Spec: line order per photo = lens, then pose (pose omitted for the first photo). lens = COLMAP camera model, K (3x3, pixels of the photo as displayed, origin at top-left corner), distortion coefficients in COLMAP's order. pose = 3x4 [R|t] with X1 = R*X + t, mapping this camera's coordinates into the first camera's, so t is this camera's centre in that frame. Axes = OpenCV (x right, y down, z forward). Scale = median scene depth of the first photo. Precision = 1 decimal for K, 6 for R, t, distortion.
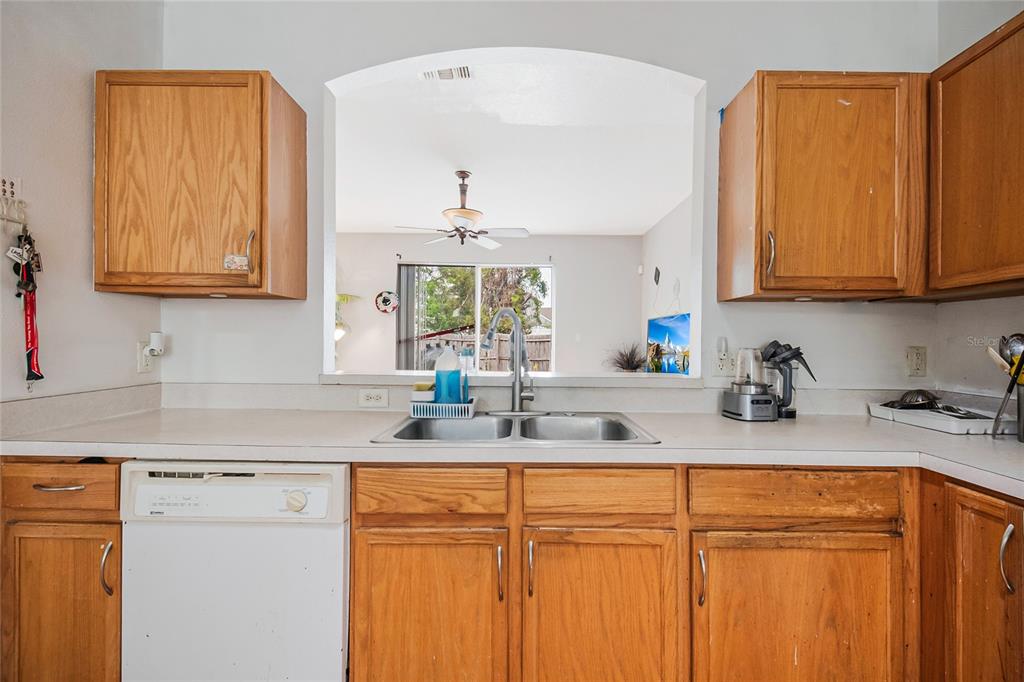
lens RADIAL K [[456.0, 0, 521.2], [0, 456.0, 340.0], [0, 0, 1]] dist [0.023200, -0.018570]
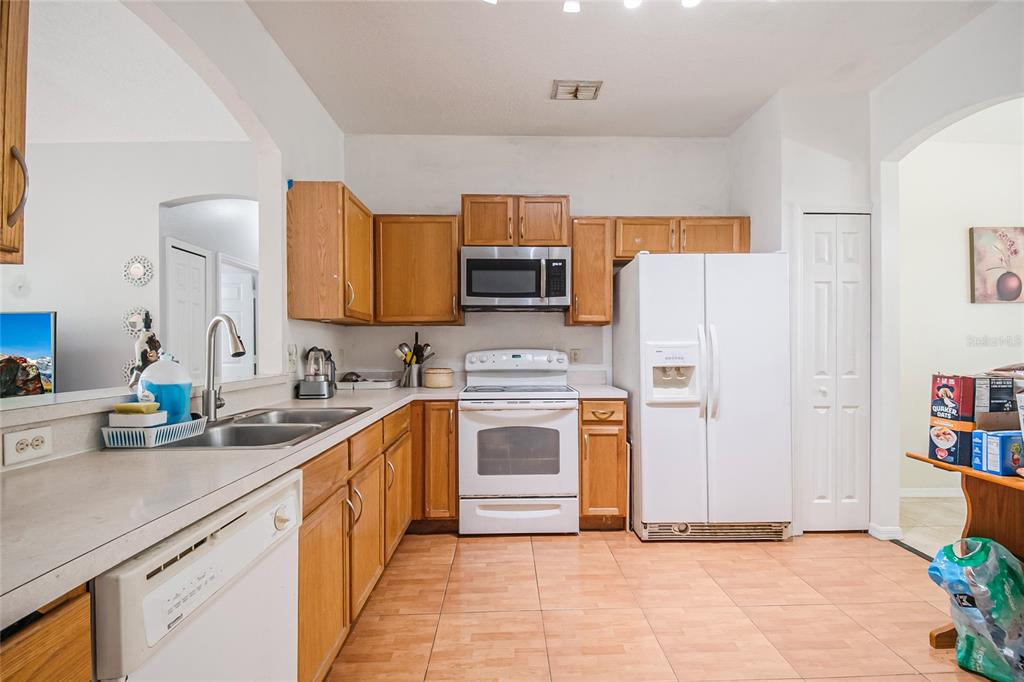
lens RADIAL K [[452.5, 0, 518.8], [0, 452.5, 349.1], [0, 0, 1]] dist [0.020969, -0.019075]
pose [[-0.039444, -0.012103, 0.999148, -1.054148], [0.001534, 0.999925, 0.012173, -0.008371], [-0.999221, 0.002013, -0.039423, 0.396649]]
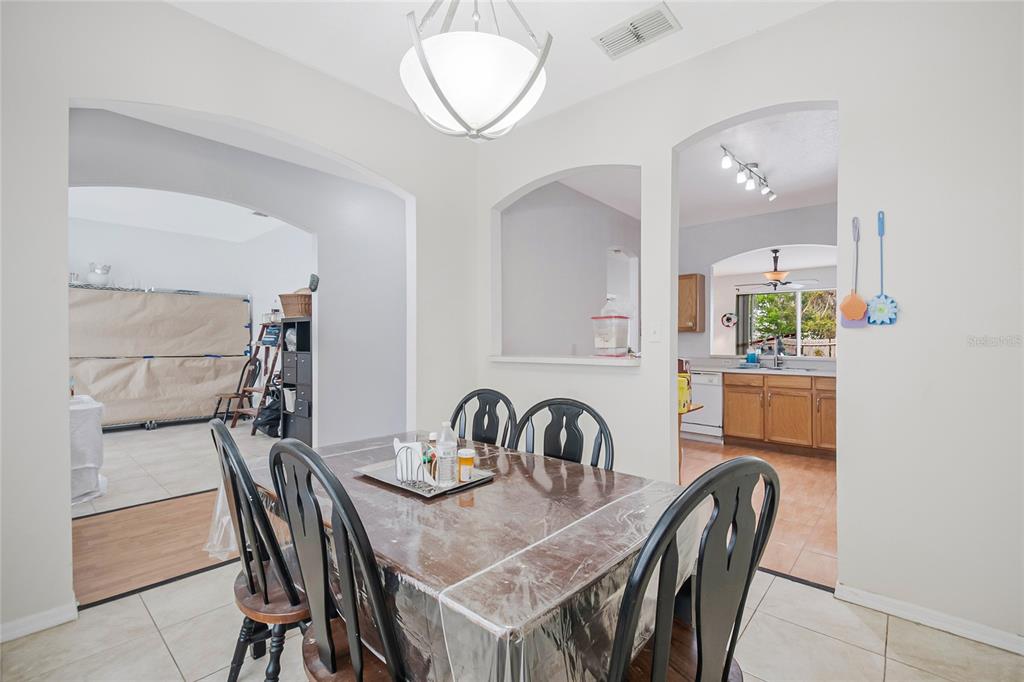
lens RADIAL K [[452.5, 0, 518.8], [0, 452.5, 349.1], [0, 0, 1]] dist [0.020969, -0.019075]
pose [[0.754792, 0.000516, -0.655963, 0.735687], [0.005621, 0.999958, 0.007255, 0.002748], [0.655940, -0.009163, 0.754758, -2.614204]]
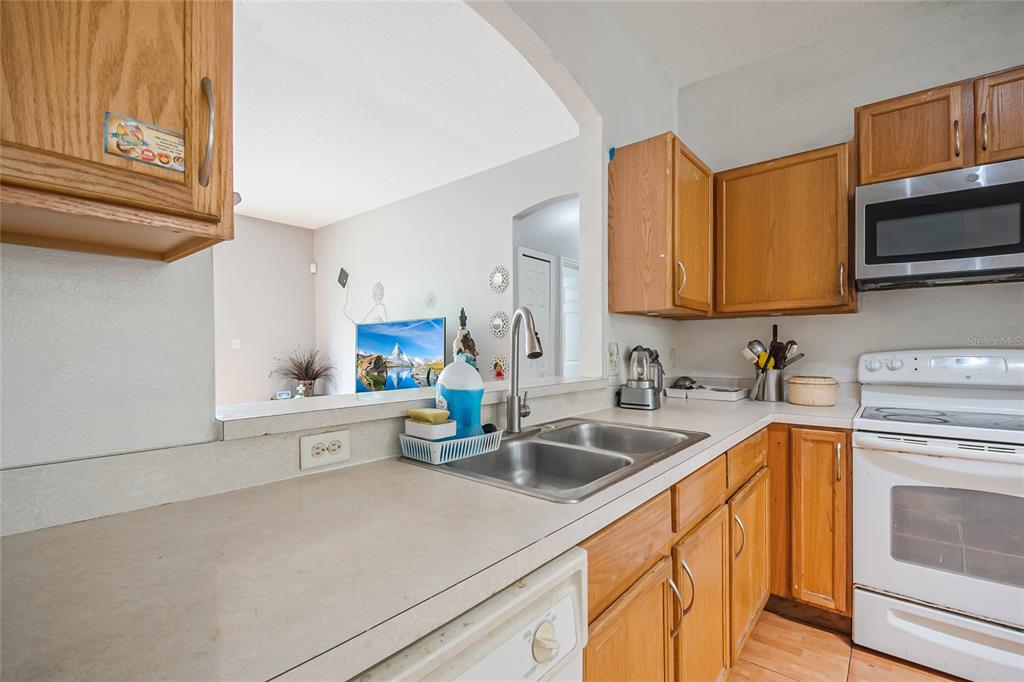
lens RADIAL K [[452.5, 0, 518.8], [0, 452.5, 349.1], [0, 0, 1]] dist [0.020969, -0.019075]
pose [[0.624962, -0.012008, 0.780563, -0.677610], [0.007461, 0.999928, 0.009409, -0.002676], [-0.780620, -0.000056, 0.625006, 0.499430]]
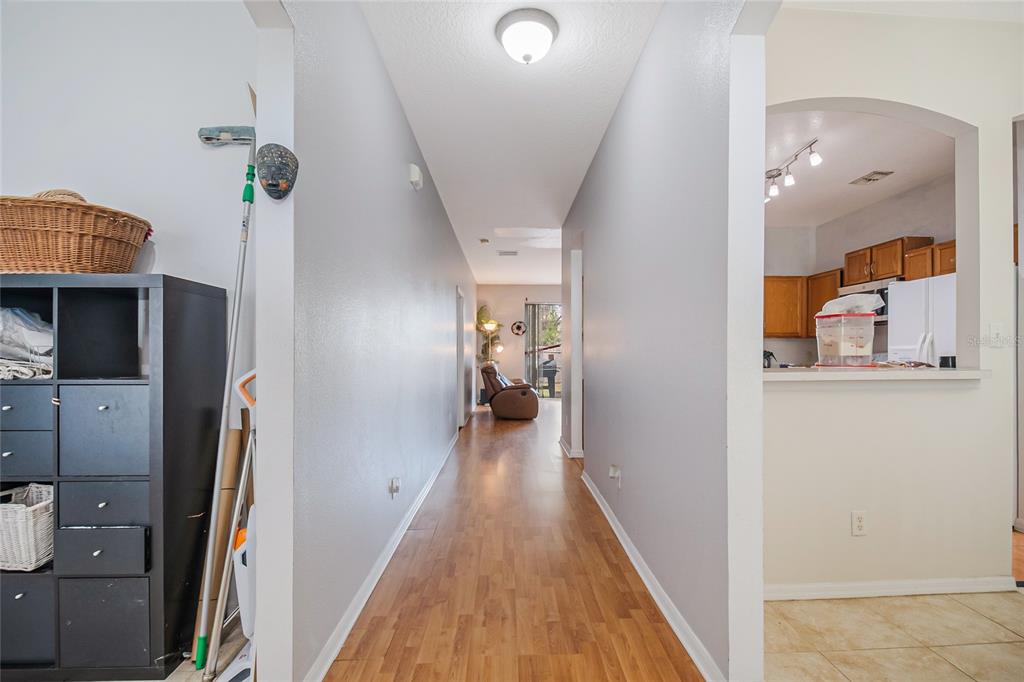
lens RADIAL K [[452.5, 0, 518.8], [0, 452.5, 349.1], [0, 0, 1]] dist [0.020969, -0.019075]
pose [[0.999720, -0.009111, 0.021827, -1.355470], [0.009215, 0.999947, -0.004666, -0.010983], [-0.021784, 0.004866, 0.999751, -2.342335]]
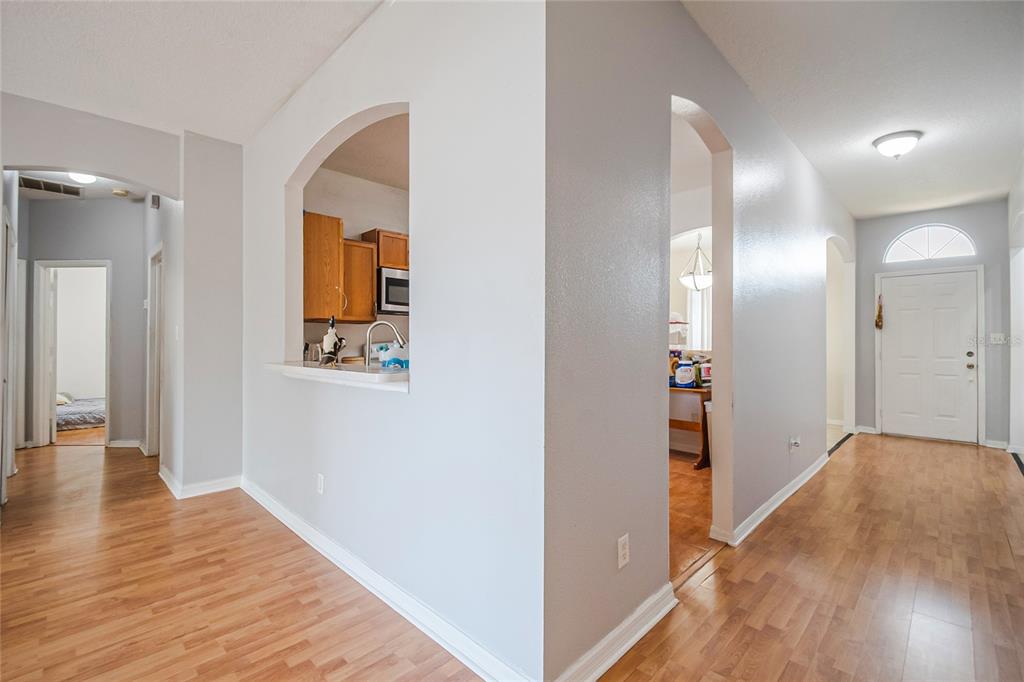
lens RADIAL K [[457.2, 0, 512.0], [0, 457.2, 341.0], [0, 0, 1]] dist [-0.001073, -0.012763]
pose [[-0.717368, -0.010295, 0.696619, -1.535940], [-0.009507, 0.999942, 0.004988, -0.009577], [-0.696630, -0.003045, -0.717424, 1.903240]]
